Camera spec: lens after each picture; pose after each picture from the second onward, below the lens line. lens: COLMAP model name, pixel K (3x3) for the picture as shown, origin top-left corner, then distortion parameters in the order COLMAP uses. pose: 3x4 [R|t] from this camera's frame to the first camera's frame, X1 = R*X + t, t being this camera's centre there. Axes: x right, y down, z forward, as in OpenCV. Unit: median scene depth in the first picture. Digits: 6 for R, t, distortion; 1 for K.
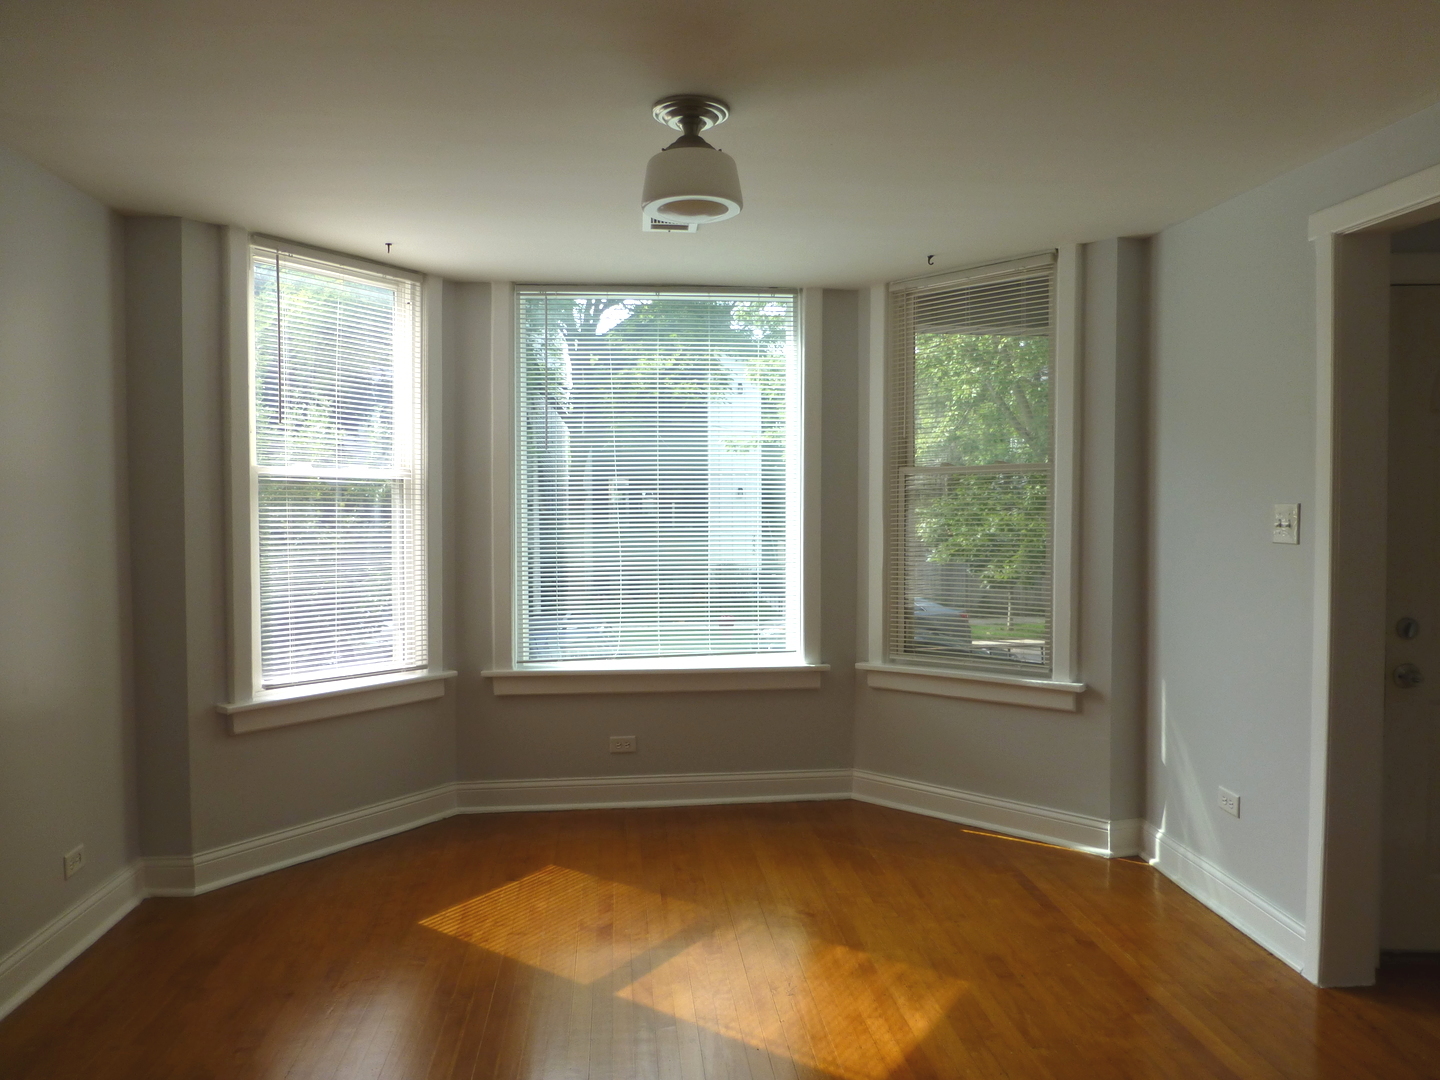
lens RADIAL K [[1066.6, 0, 720.0], [0, 1066.6, 540.0], [0, 0, 1]] dist [-0.010507, -0.001221]
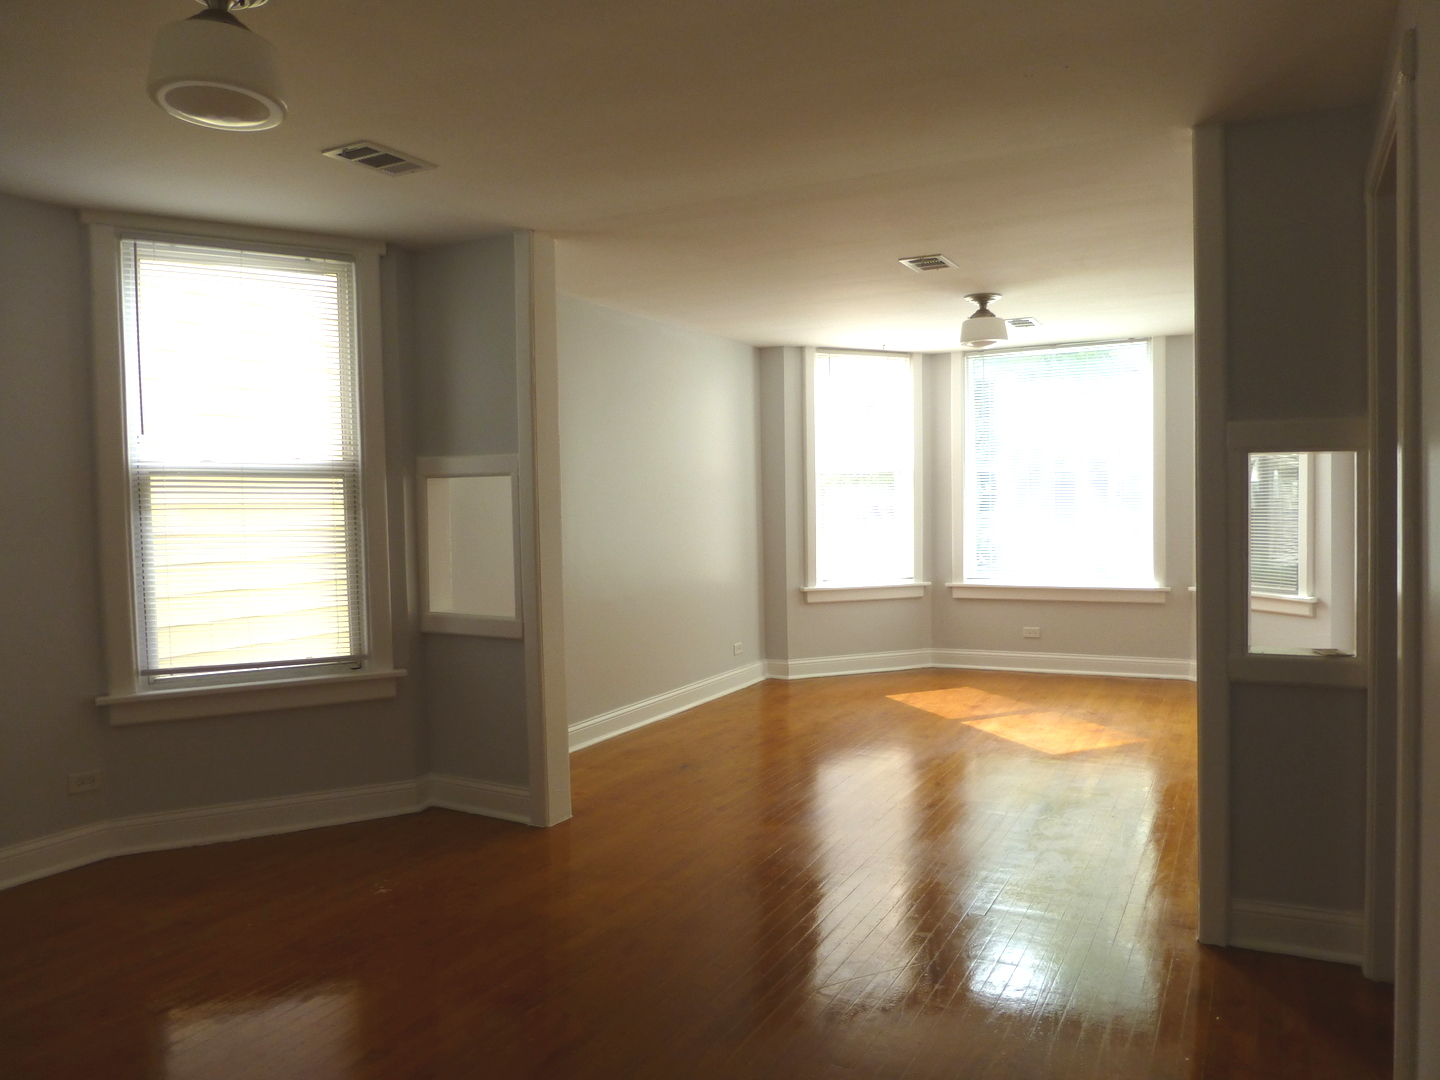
lens RADIAL K [[1041.7, 0, 720.0], [0, 1041.7, 540.0], [0, 0, 1]] dist [-0.027736, 0.003294]
pose [[0.843092, 0.011455, -0.537648, 0.420877], [-0.003025, 0.999858, 0.016560, 0.033744], [0.537761, -0.012335, 0.843007, -0.678745]]
